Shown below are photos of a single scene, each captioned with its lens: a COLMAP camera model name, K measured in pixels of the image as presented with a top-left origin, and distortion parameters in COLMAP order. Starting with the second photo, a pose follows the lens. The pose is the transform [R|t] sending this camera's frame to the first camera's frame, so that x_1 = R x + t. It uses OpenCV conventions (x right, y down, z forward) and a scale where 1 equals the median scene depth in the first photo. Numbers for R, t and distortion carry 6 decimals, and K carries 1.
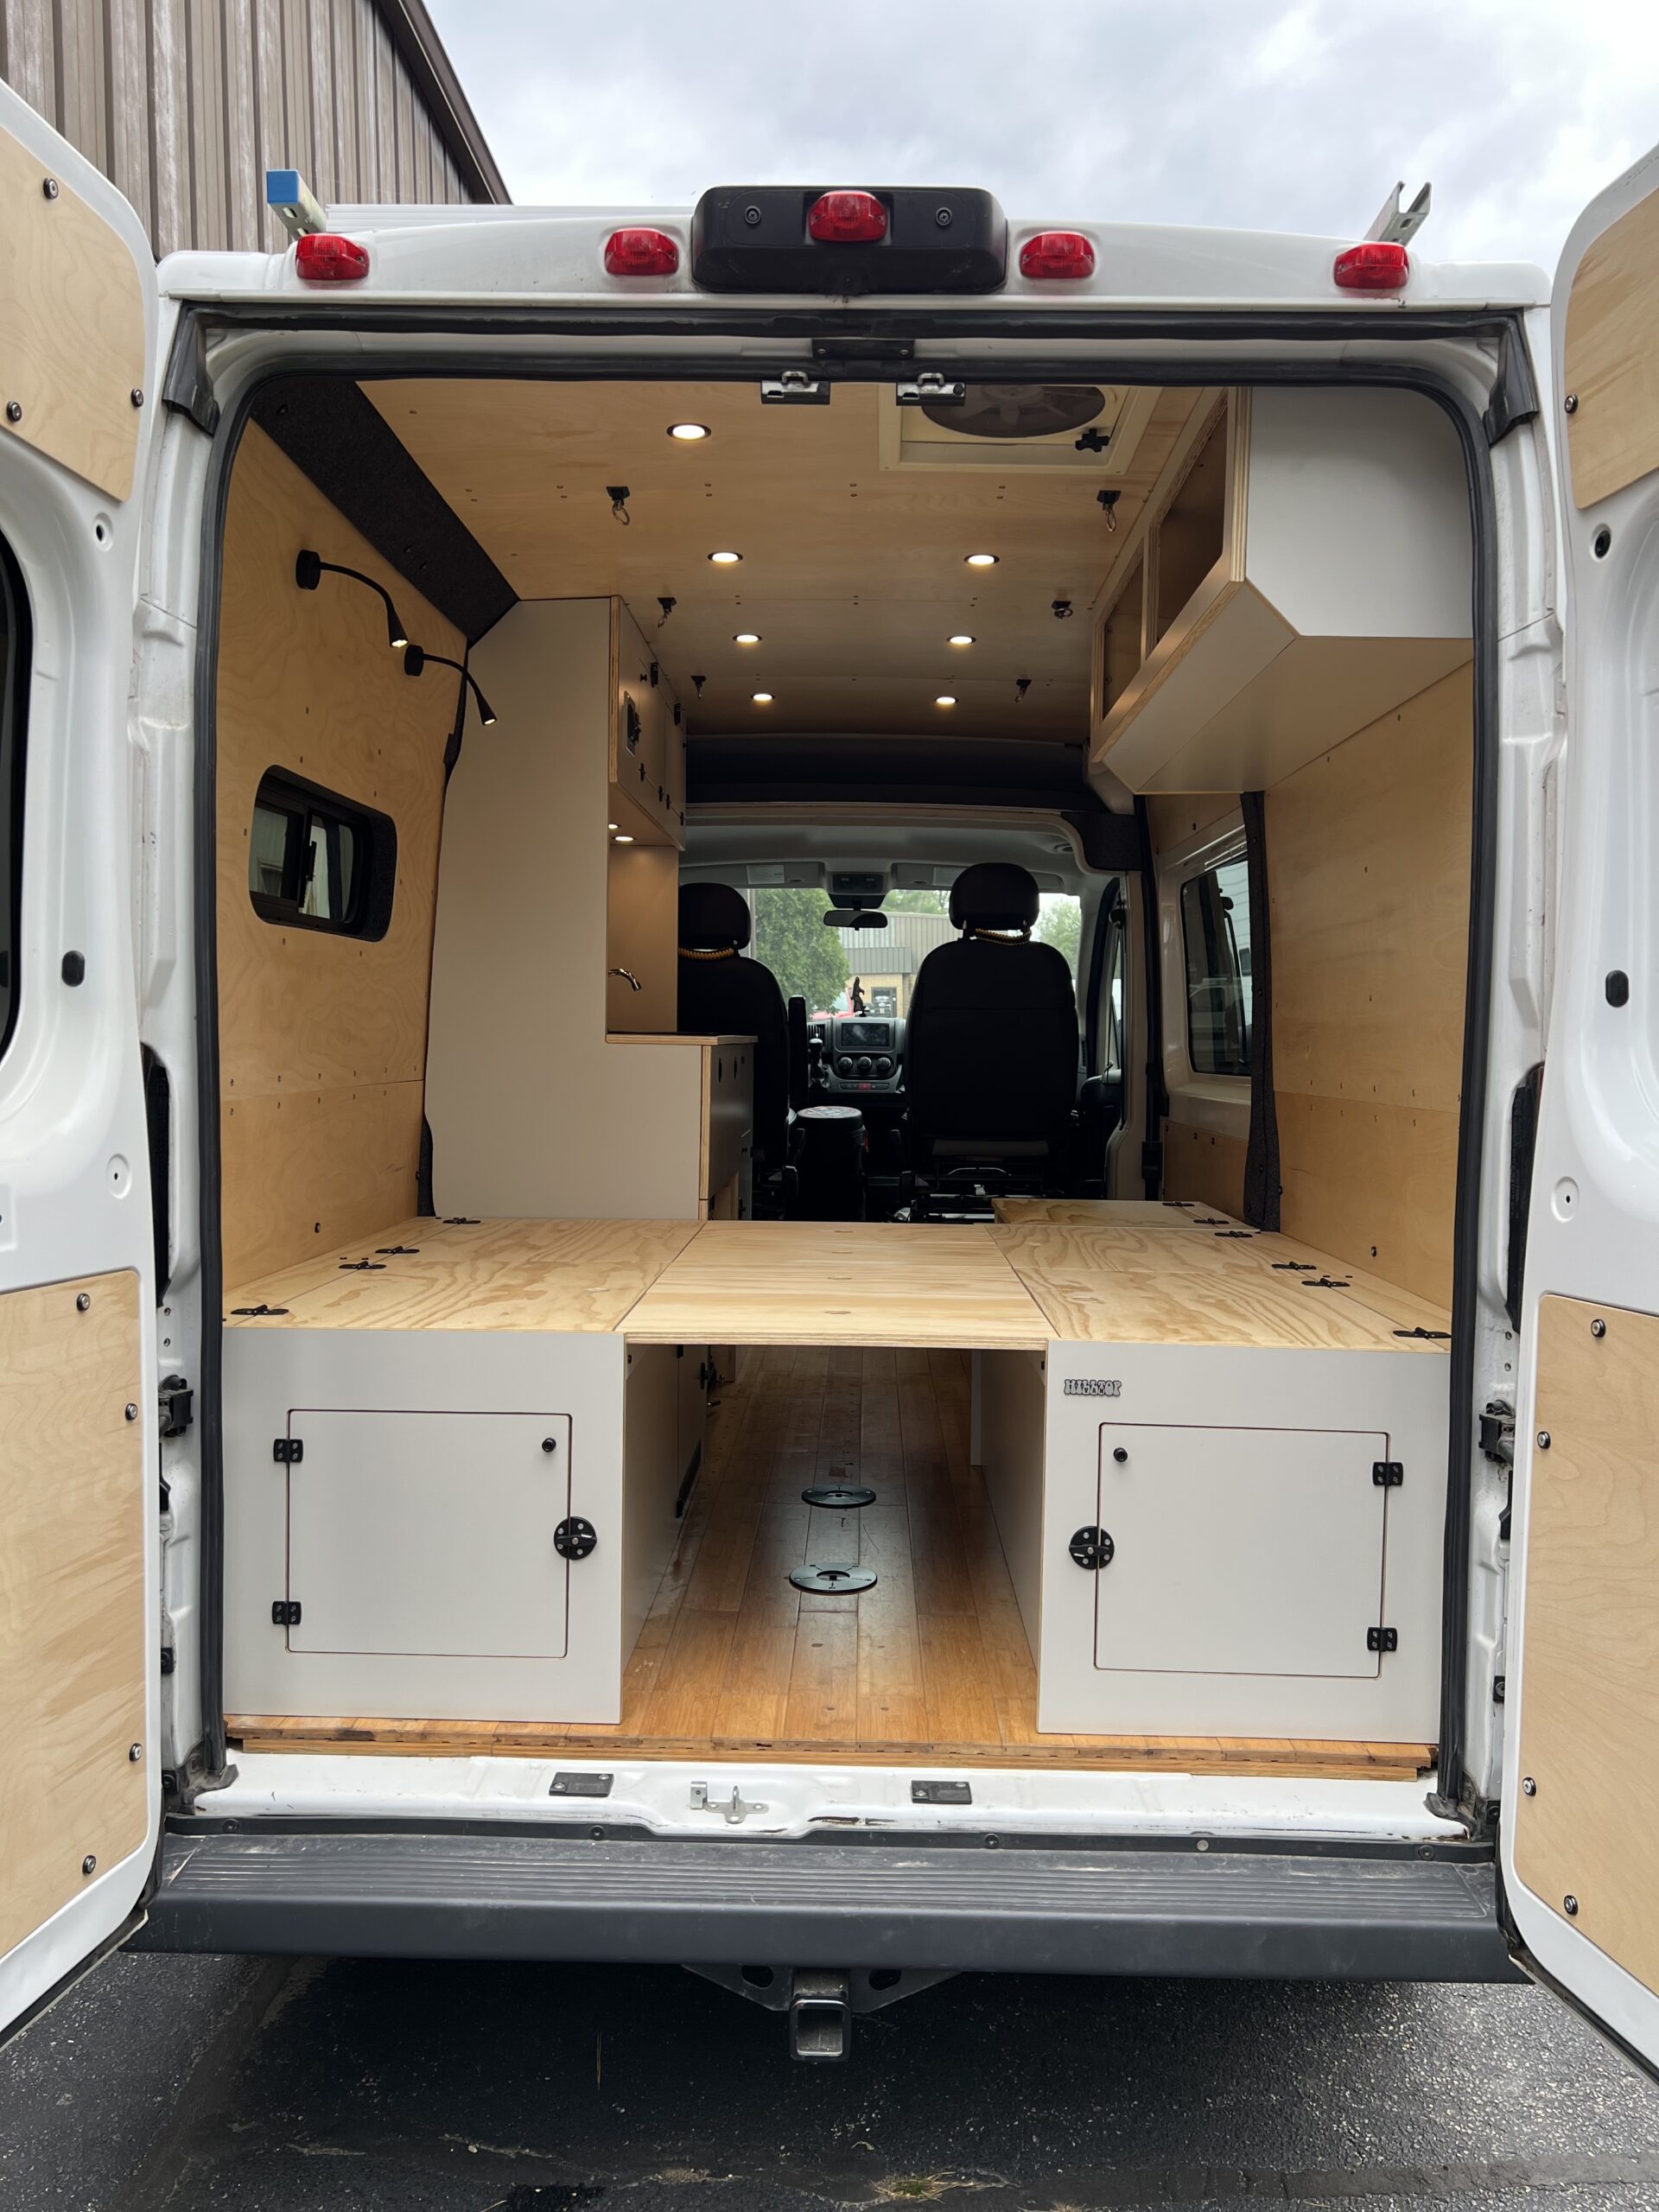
lens RADIAL K [[1633.6, 0, 832.6], [0, 1633.6, 1150.0], [0, 0, 1]] dist [0.069035, -0.080639]
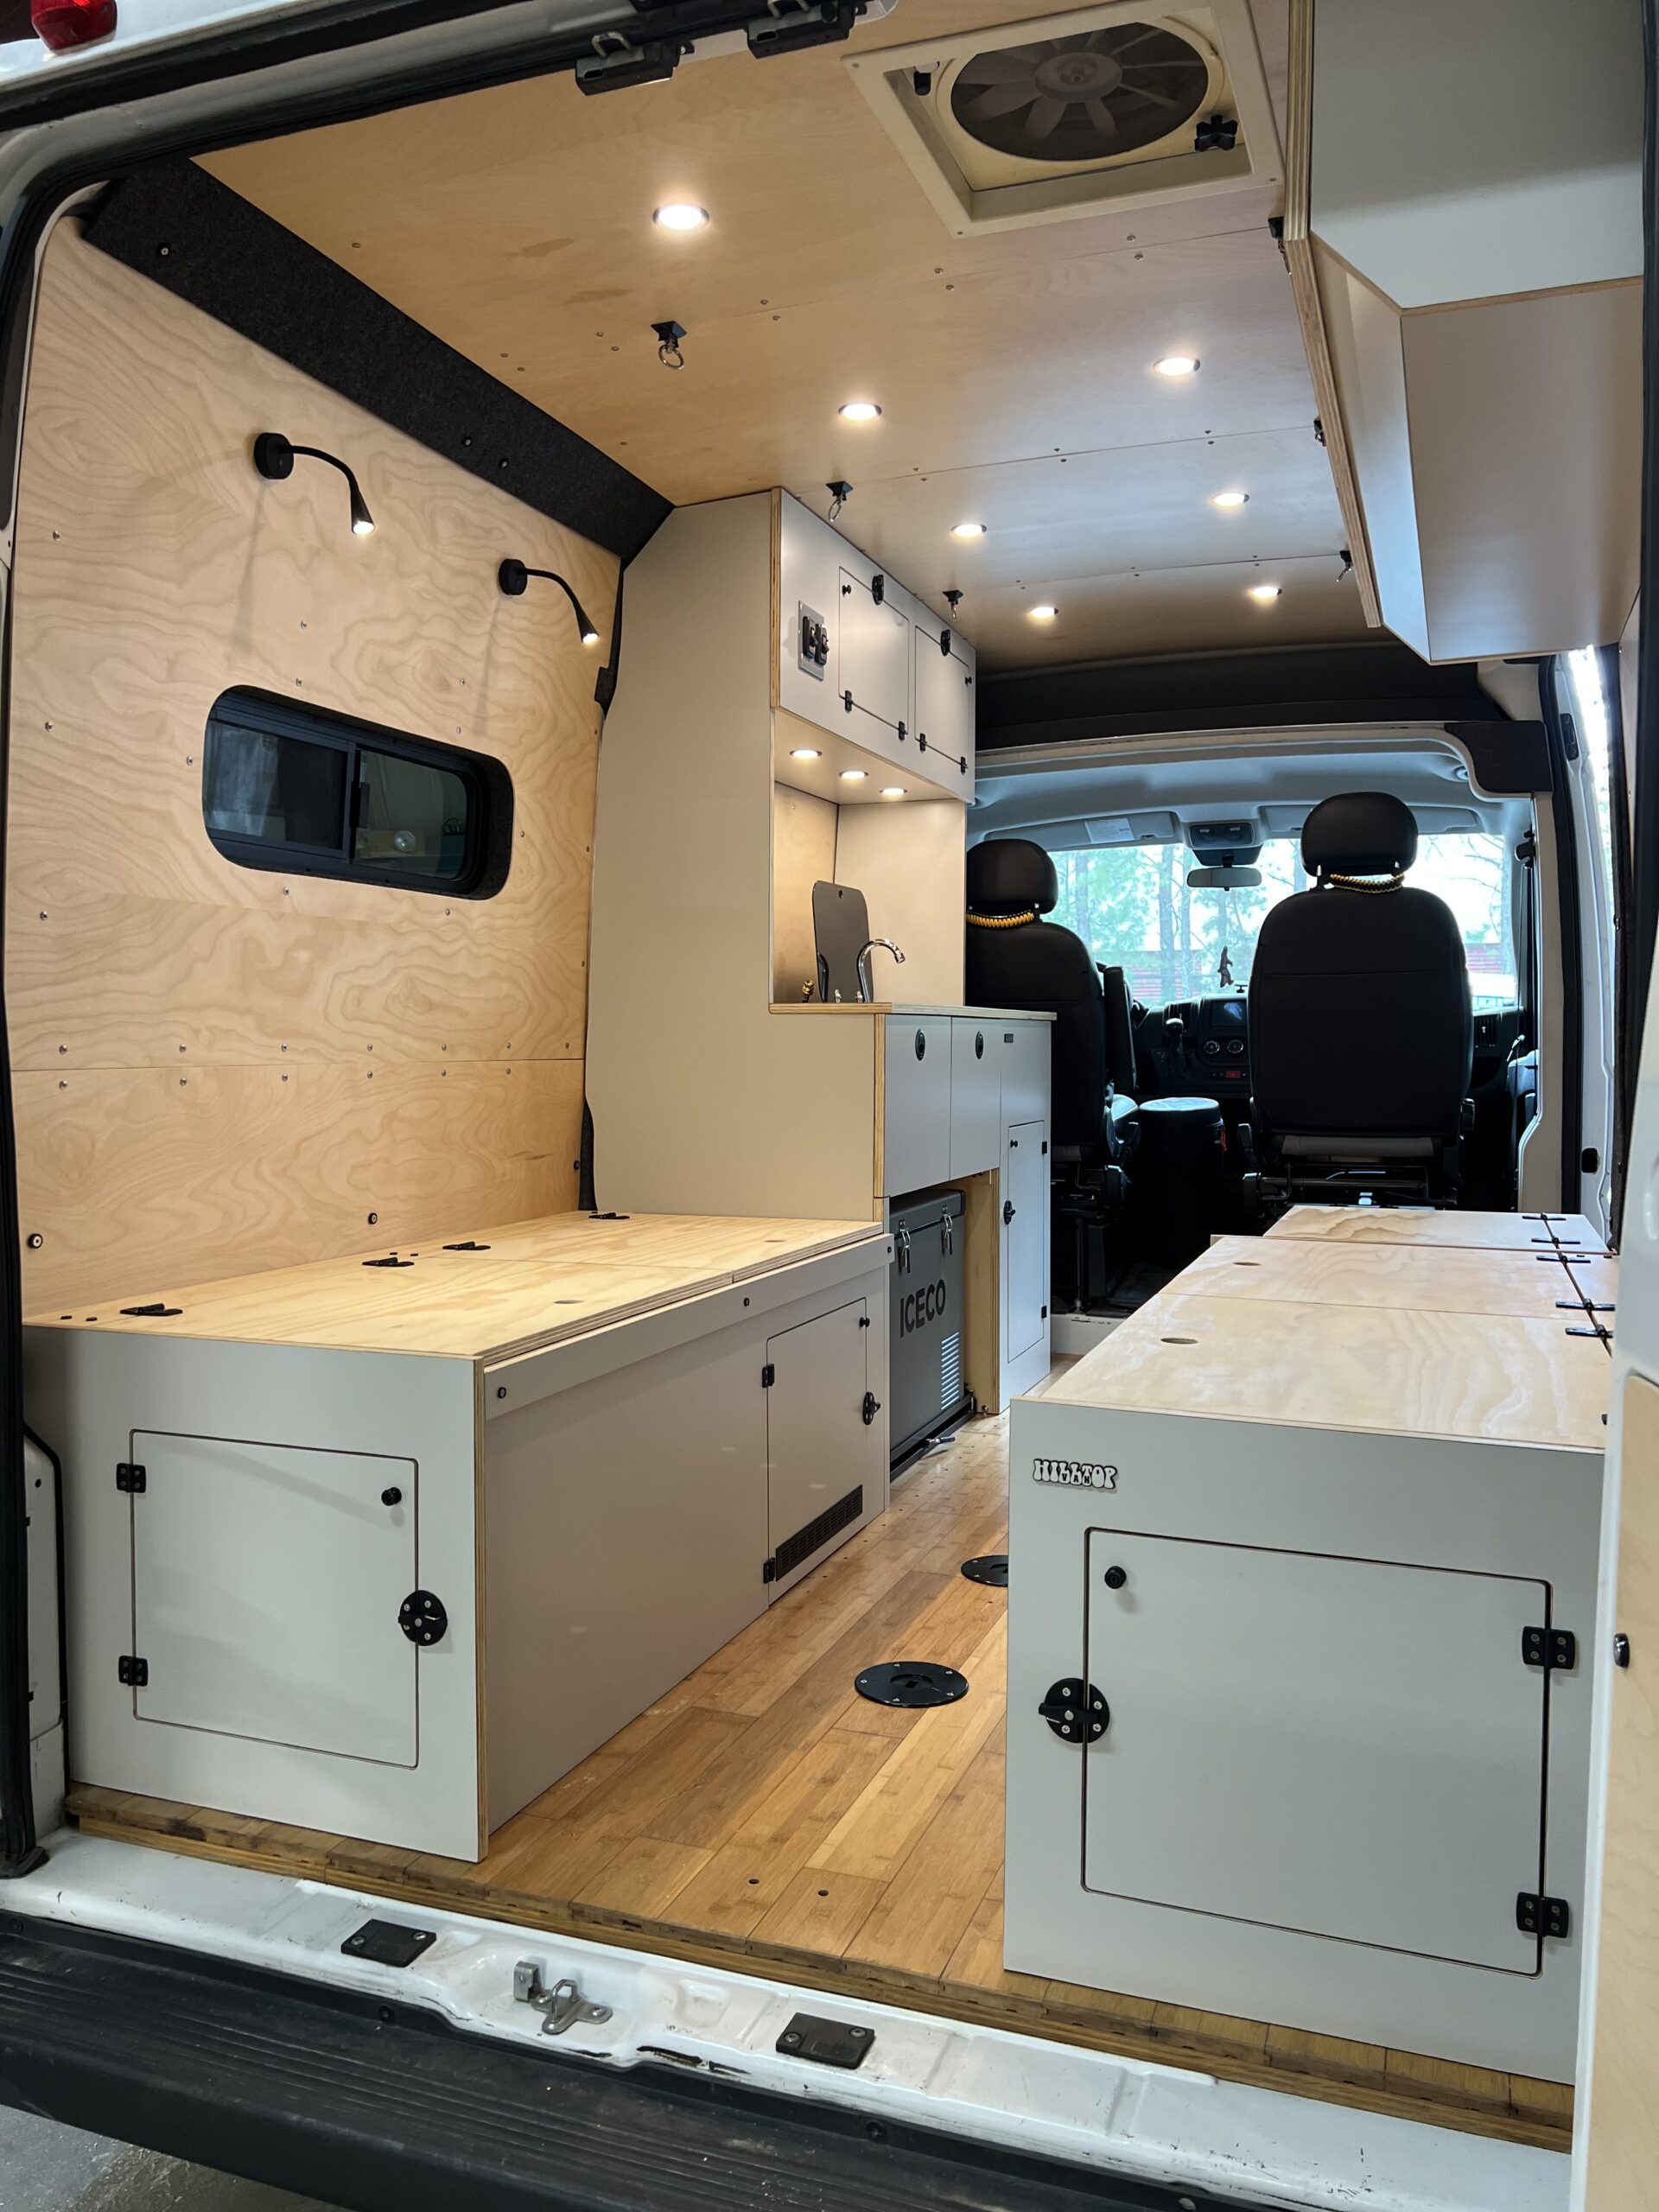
lens RADIAL K [[1633.6, 0, 832.6], [0, 1633.6, 1150.0], [0, 0, 1]] dist [0.069035, -0.080639]
pose [[0.941935, 0.007976, -0.335699, 0.289462], [-0.009349, 0.999953, -0.002475, 0.013490], [0.335664, 0.005470, 0.941966, 0.324889]]
